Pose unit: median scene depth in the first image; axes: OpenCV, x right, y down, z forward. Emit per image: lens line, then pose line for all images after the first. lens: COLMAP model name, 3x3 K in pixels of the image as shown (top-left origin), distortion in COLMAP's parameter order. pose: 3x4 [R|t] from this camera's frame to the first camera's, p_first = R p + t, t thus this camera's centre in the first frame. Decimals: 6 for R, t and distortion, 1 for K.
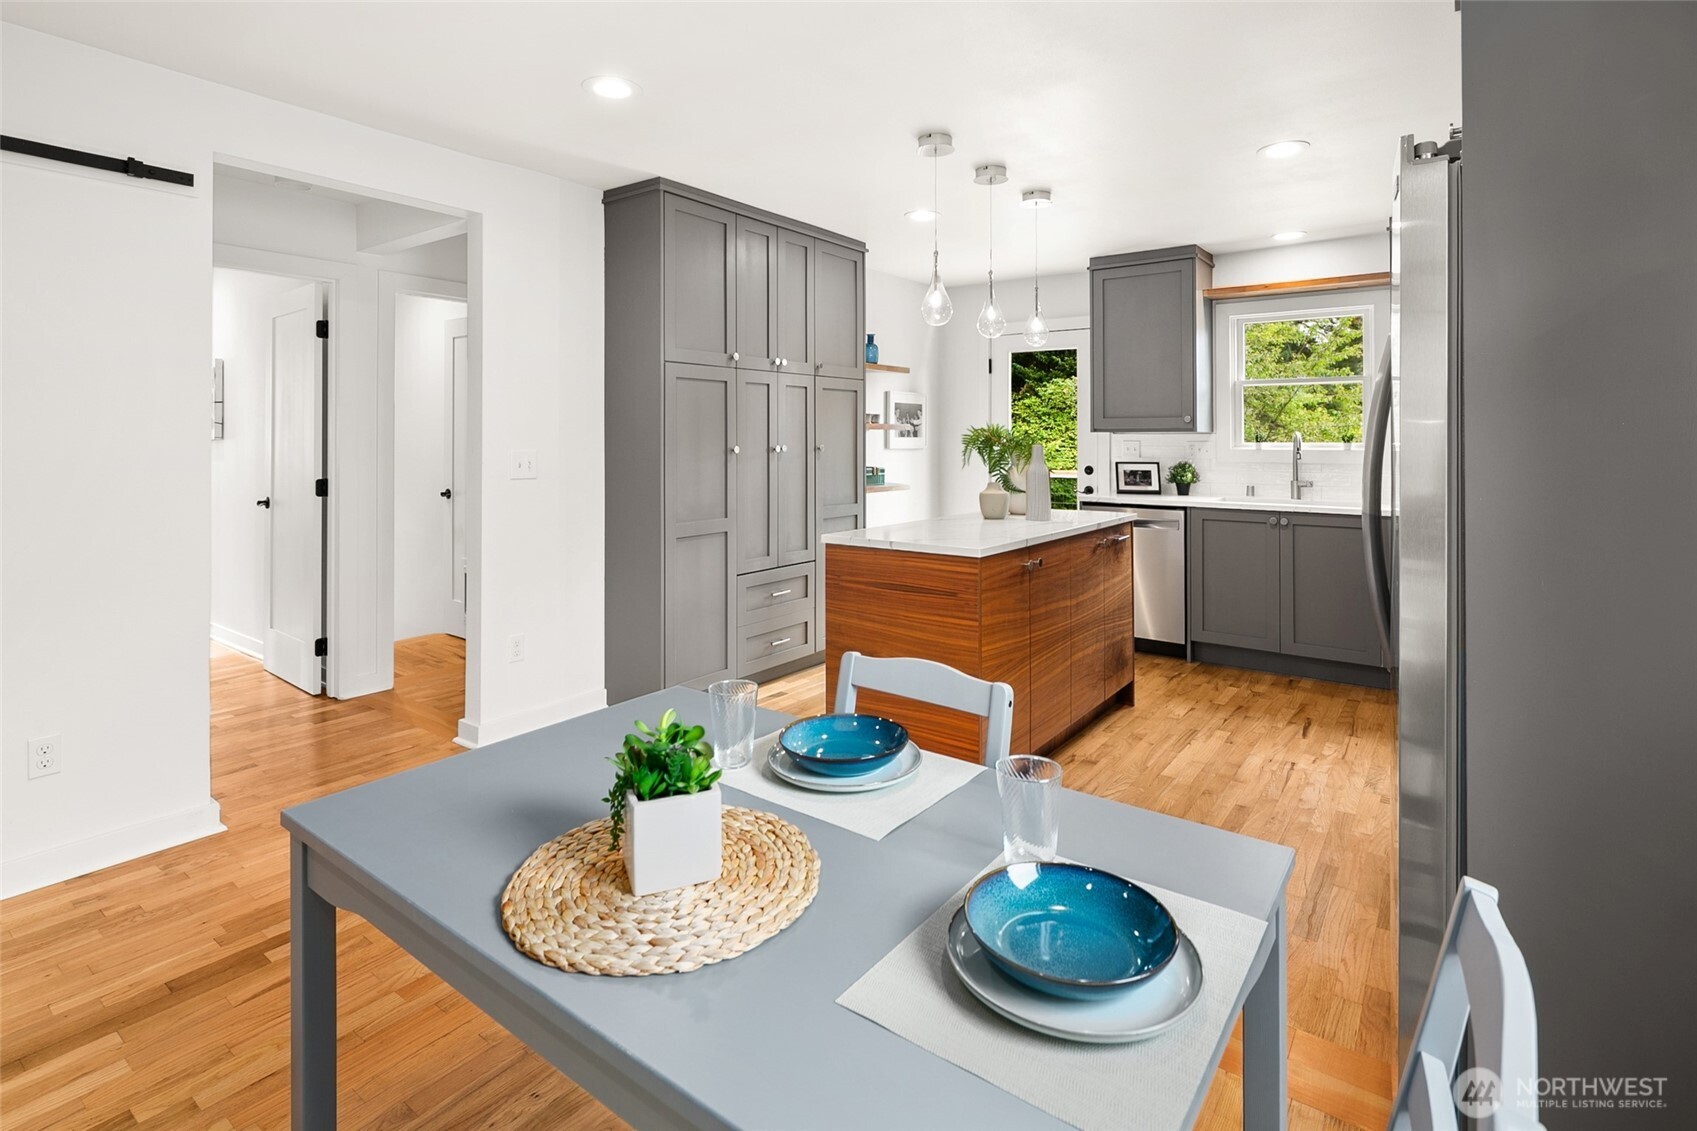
lens RADIAL K [[824.5, 0, 855.1], [0, 824.5, 434.5], [0, 0, 1]] dist [0.000606, 0.000192]
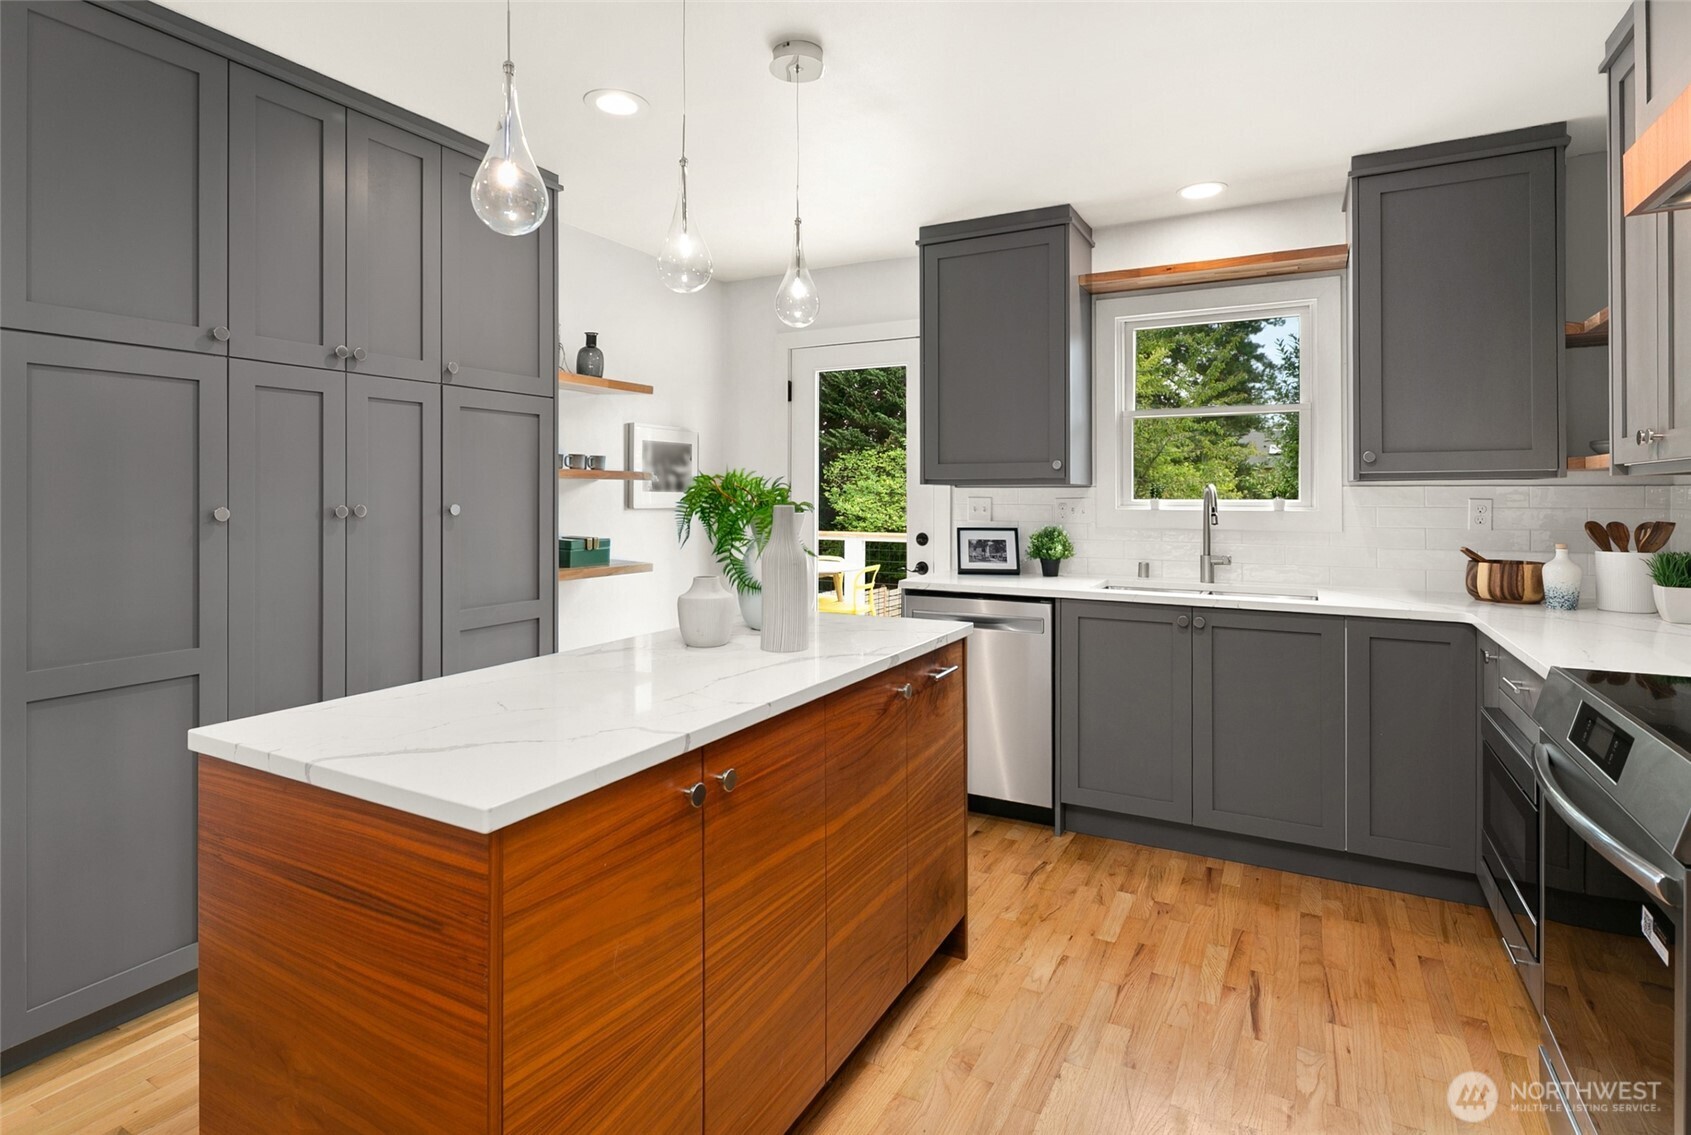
lens RADIAL K [[854.9, 0, 843.9], [0, 854.9, 490.2], [0, 0, 1]] dist [-0.001249, -0.000331]
pose [[0.990301, 0.001939, 0.138927, 0.134185], [-0.002068, 0.999998, 0.000784, 0.001696], [-0.138925, -0.001064, 0.990302, 0.332928]]
